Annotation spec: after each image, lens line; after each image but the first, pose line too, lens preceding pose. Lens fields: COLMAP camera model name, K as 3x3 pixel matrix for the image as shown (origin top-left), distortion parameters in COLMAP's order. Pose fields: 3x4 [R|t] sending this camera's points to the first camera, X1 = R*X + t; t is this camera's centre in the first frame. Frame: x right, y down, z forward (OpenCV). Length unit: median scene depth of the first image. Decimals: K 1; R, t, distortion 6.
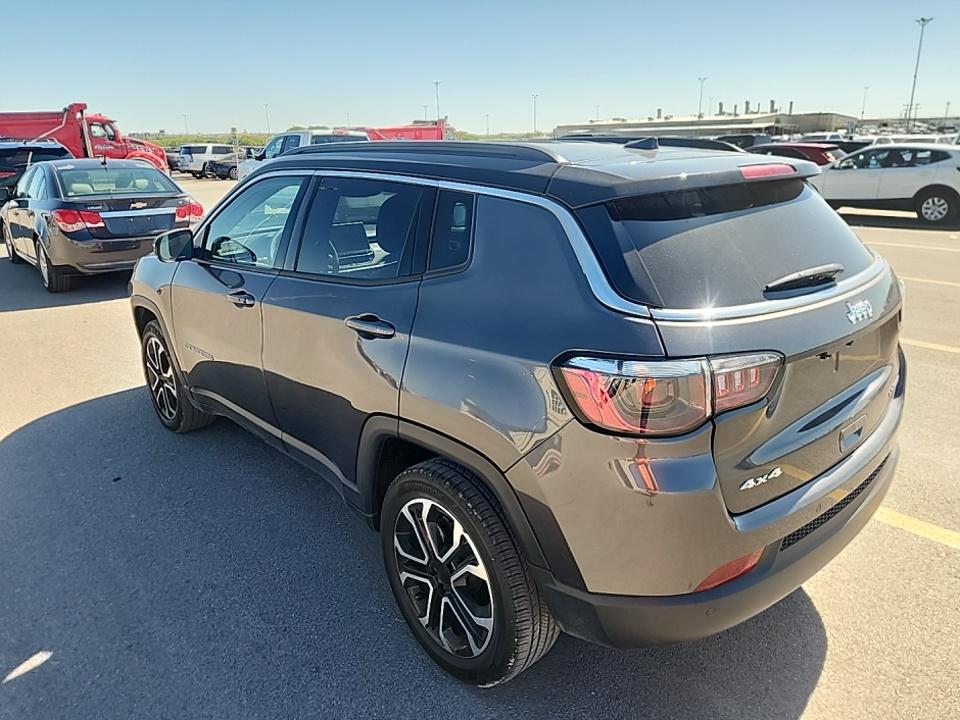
lens RADIAL K [[642.2, 0, 480.9], [0, 642.2, 361.4], [0, 0, 1]] dist [0.001254, -0.001704]
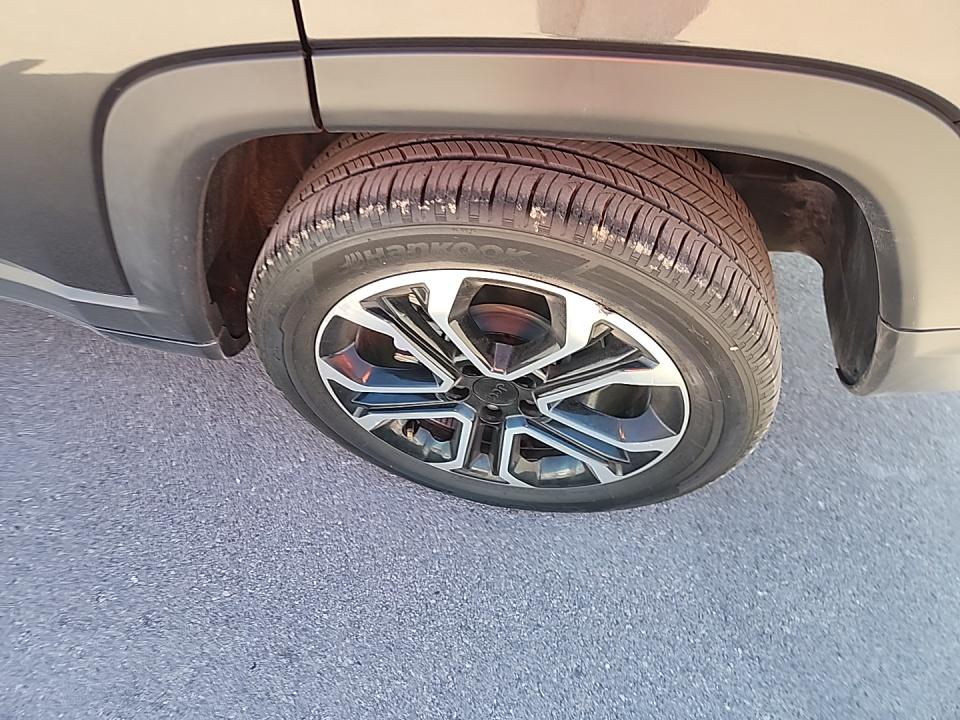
lens RADIAL K [[642.2, 0, 480.9], [0, 642.2, 361.4], [0, 0, 1]] dist [0.001254, -0.001704]
pose [[0.788303, -0.508617, 0.346246, -0.208798], [0.186729, 0.733960, 0.653020, 0.029985], [-0.586268, -0.450124, 0.673557, 0.727070]]
